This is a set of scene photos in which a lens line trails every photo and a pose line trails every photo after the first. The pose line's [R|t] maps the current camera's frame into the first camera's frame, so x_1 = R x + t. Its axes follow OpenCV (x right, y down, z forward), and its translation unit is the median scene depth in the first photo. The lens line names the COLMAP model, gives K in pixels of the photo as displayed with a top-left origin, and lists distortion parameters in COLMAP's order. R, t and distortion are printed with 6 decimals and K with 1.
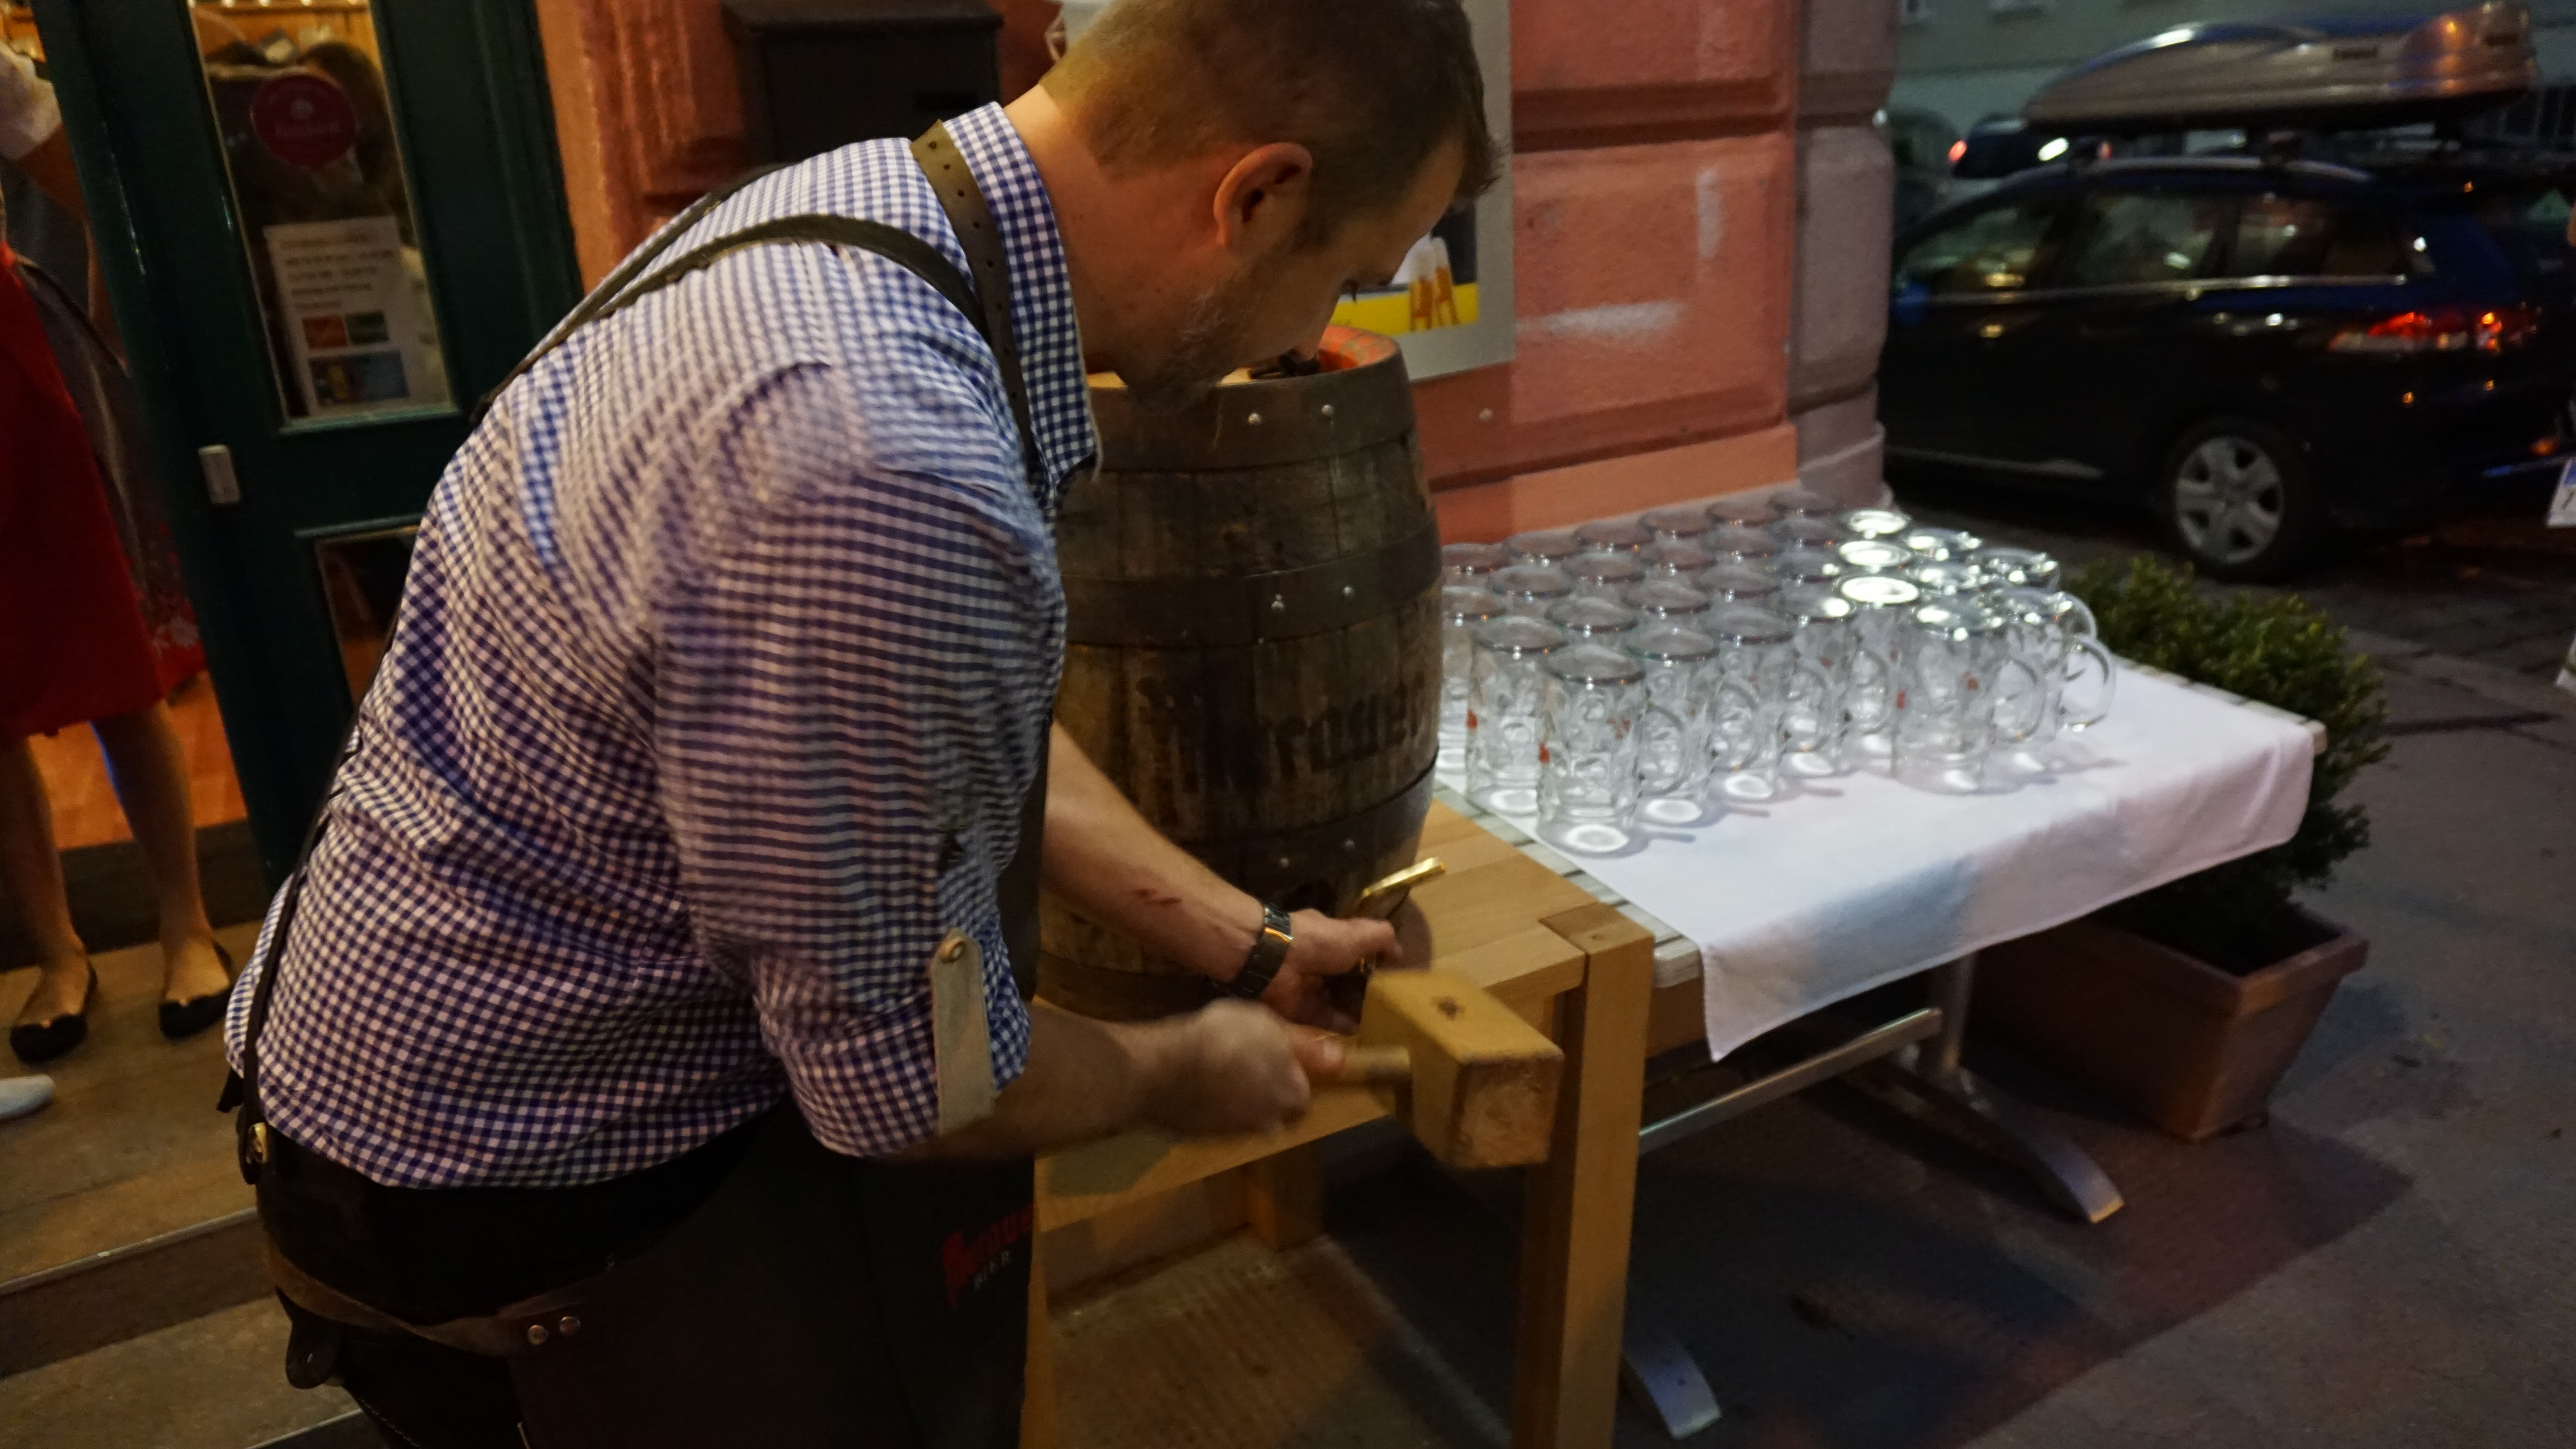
lens RADIAL K [[1708.4, 0, 1316.6], [0, 1708.4, 727.7], [0, 0, 1]] dist [-0.045559, 0.029674]
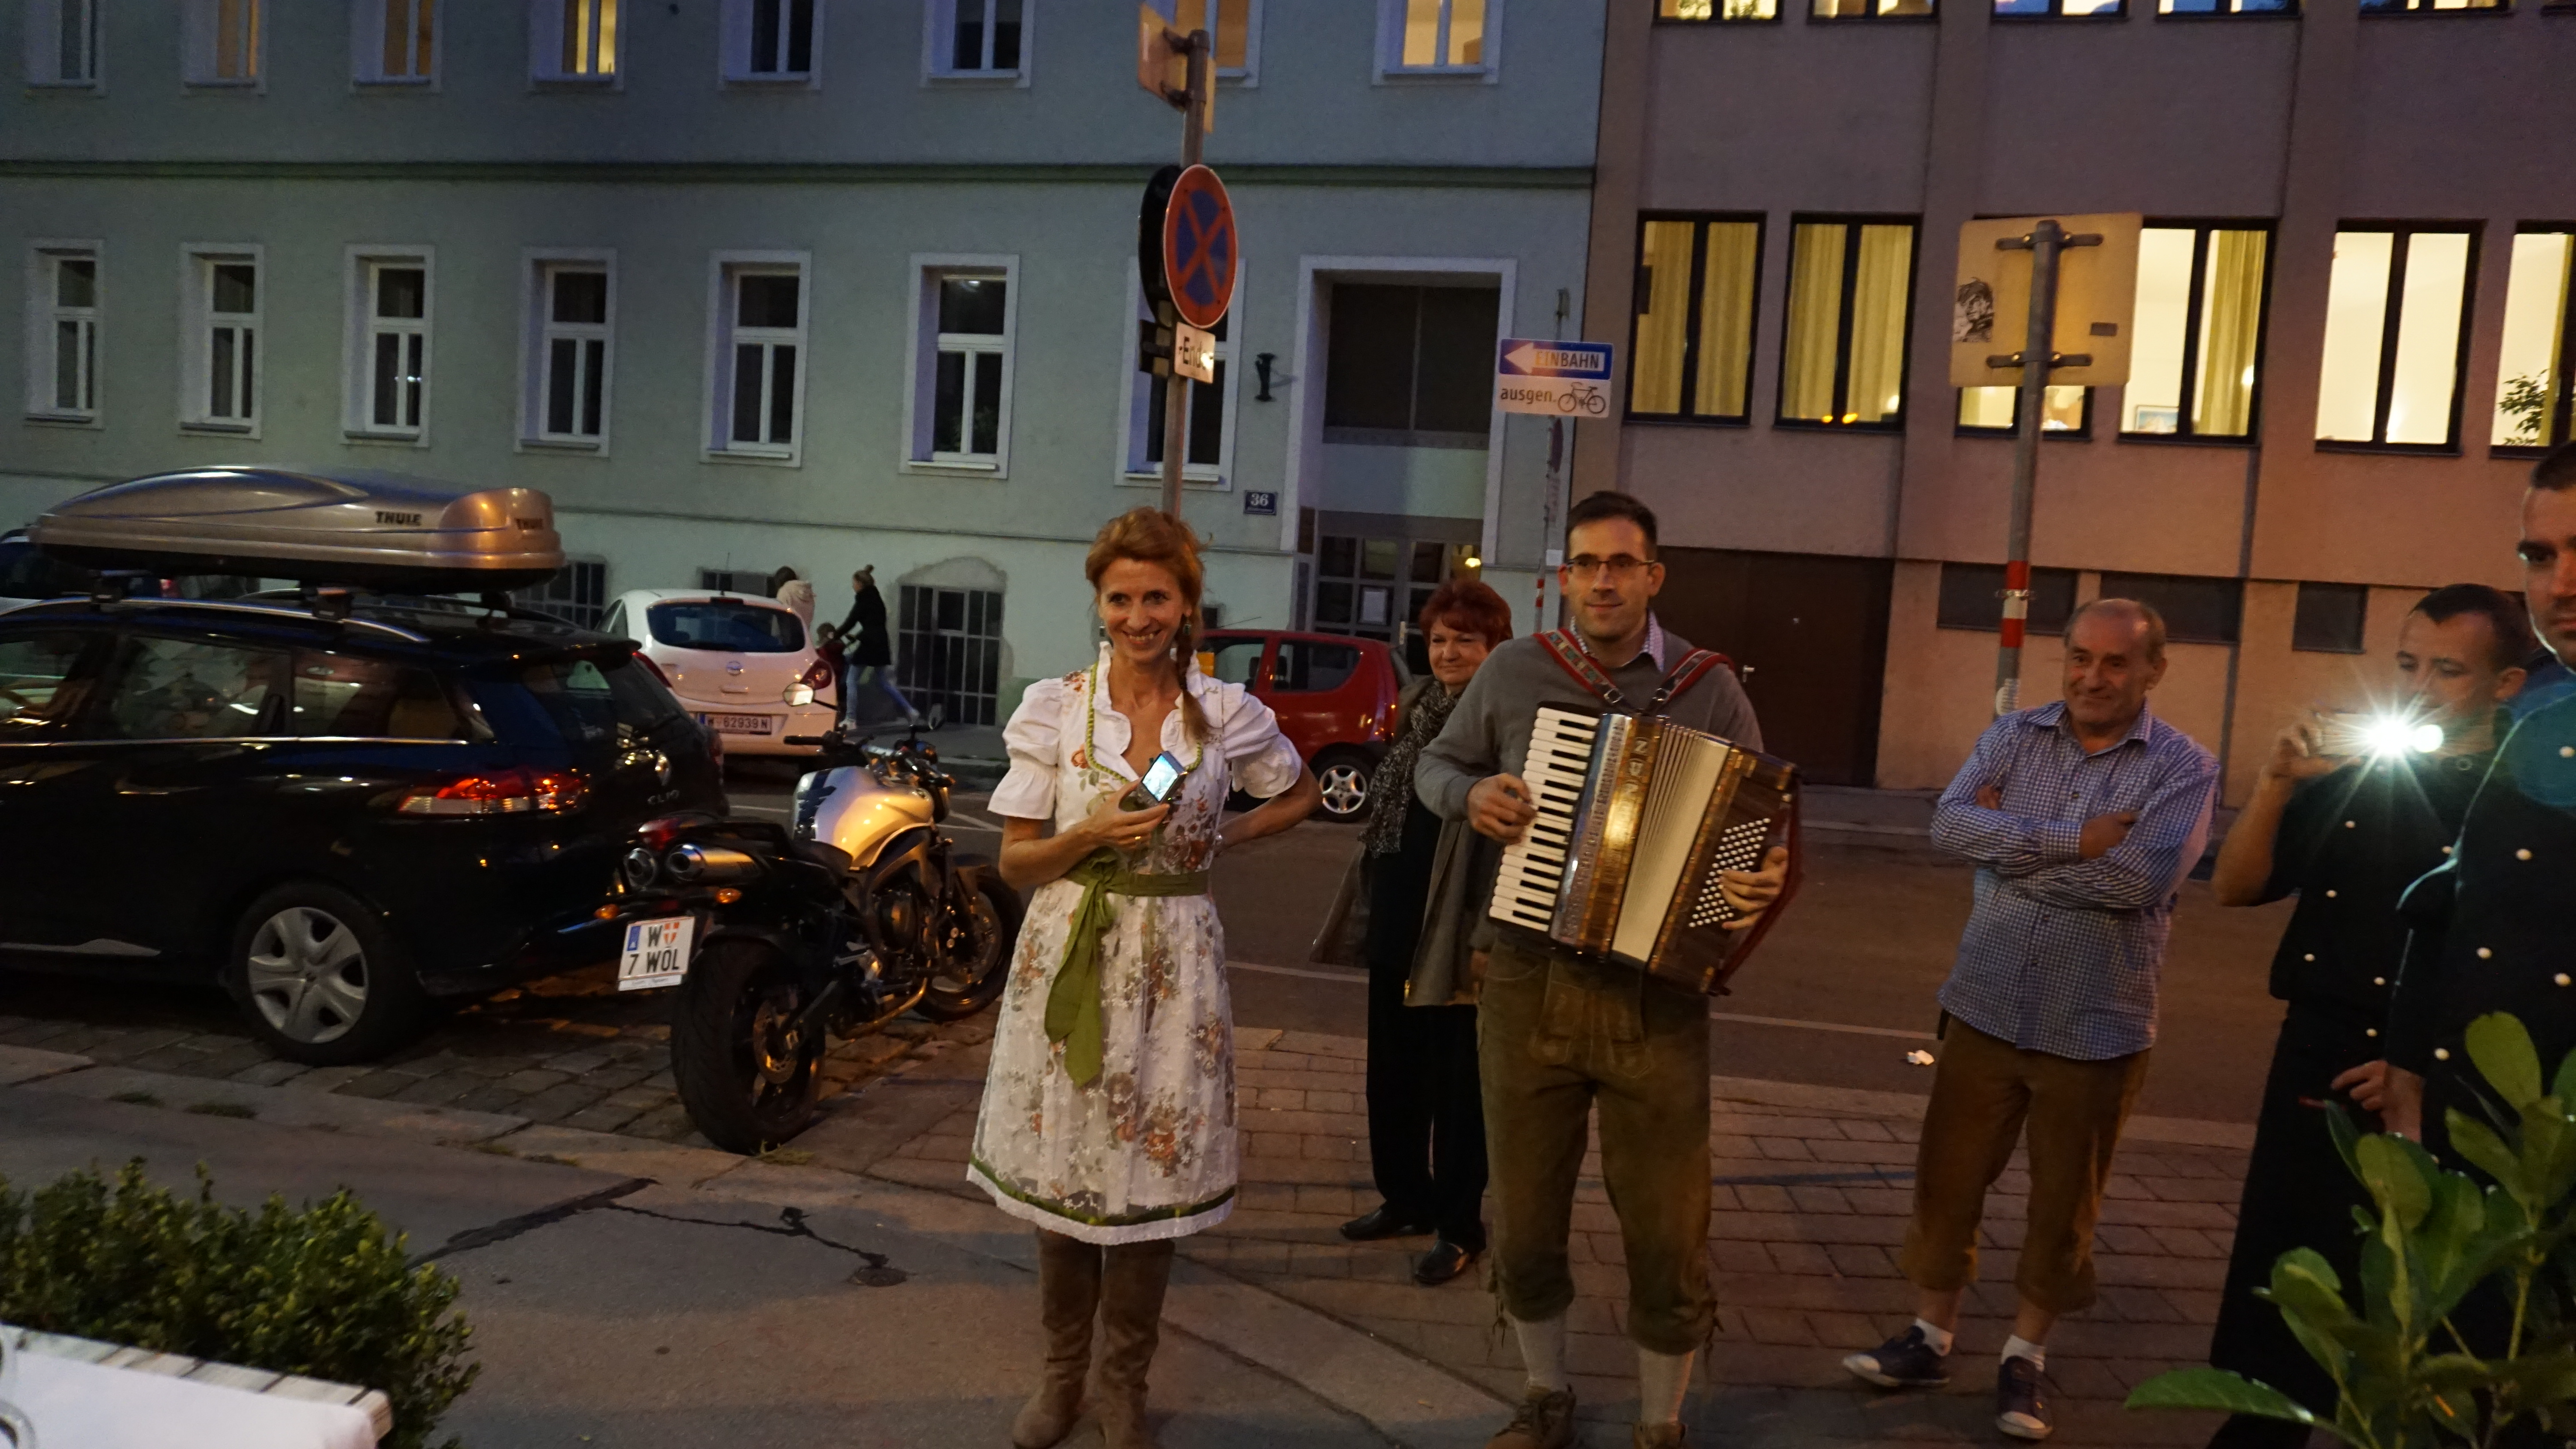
lens RADIAL K [[1708.4, 0, 1240.2], [0, 1708.4, 723.0], [0, 0, 1]] dist [-0.045559, 0.029674]
pose [[0.558245, 0.031676, 0.829071, 0.182702], [0.174410, 0.972462, -0.154591, -0.109324], [-0.811137, 0.230898, 0.537347, 0.227451]]
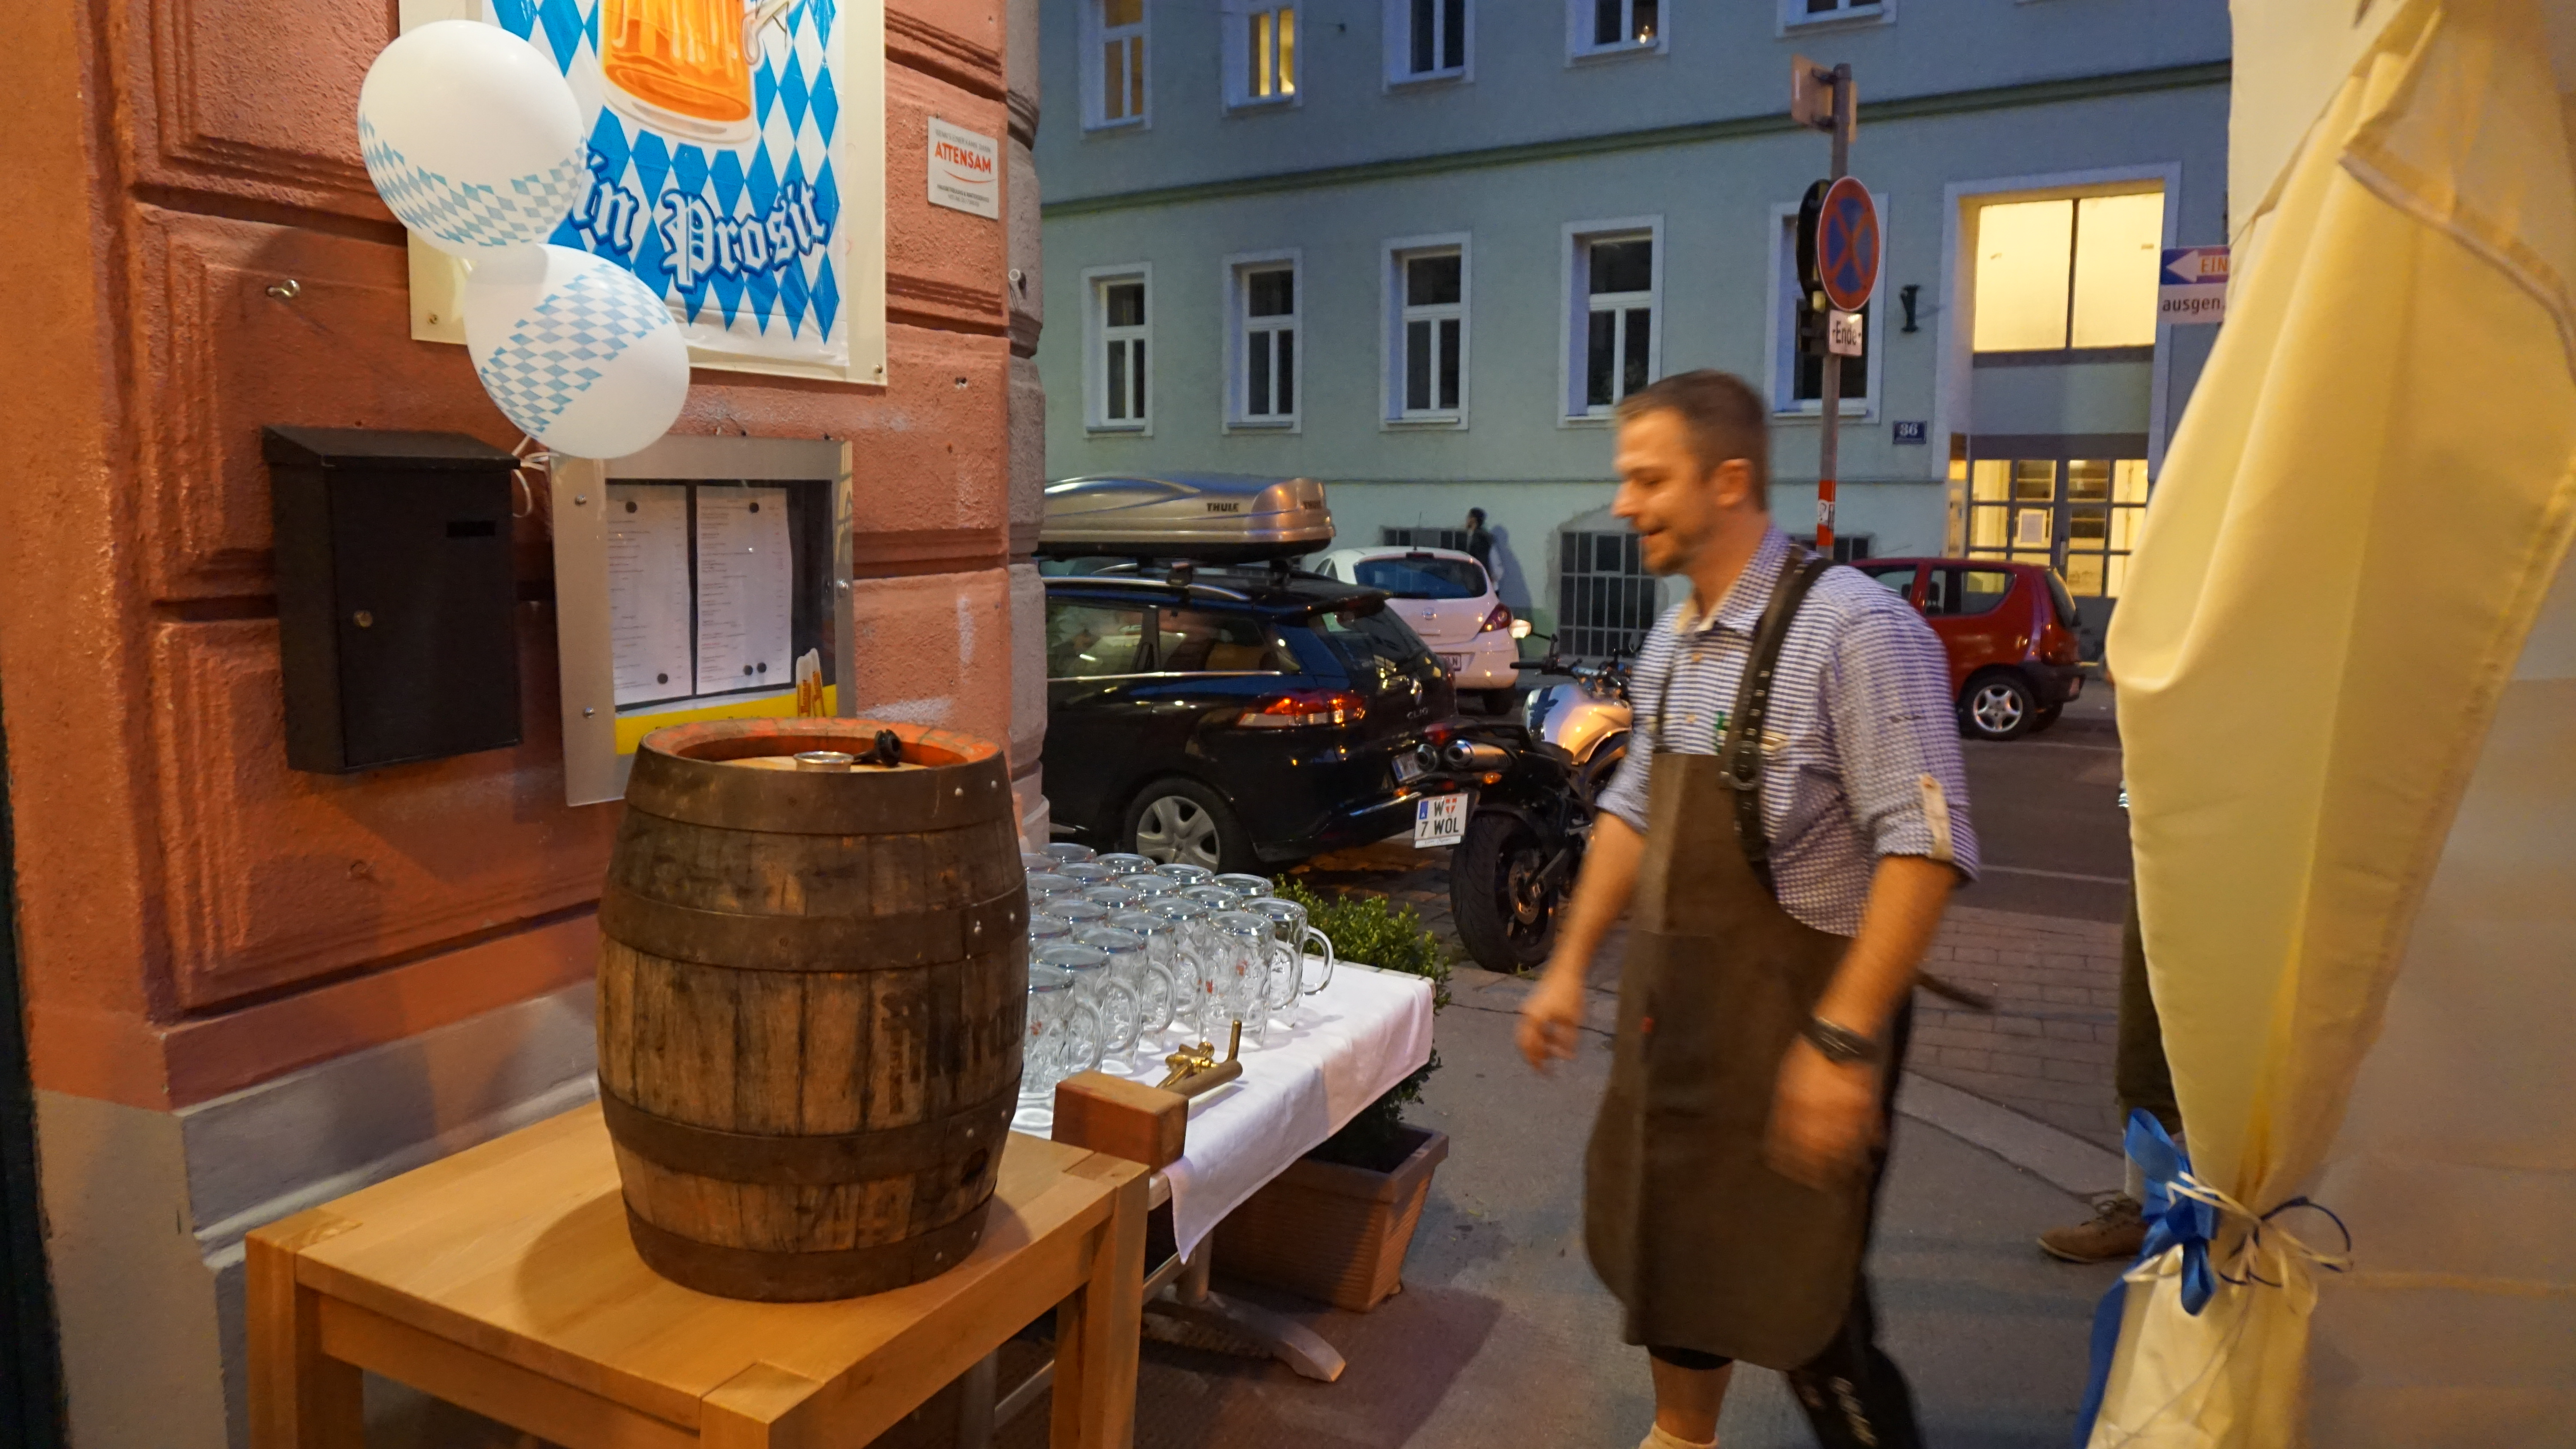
lens RADIAL K [[1708.4, 0, 1280.0], [0, 1708.4, 742.7], [0, 0, 1]] dist [-0.045559, 0.029674]
pose [[0.806814, -0.017558, 0.590545, -0.383420], [0.142028, 0.976010, -0.165022, 0.024531], [-0.573481, 0.217016, 0.789952, -0.135095]]
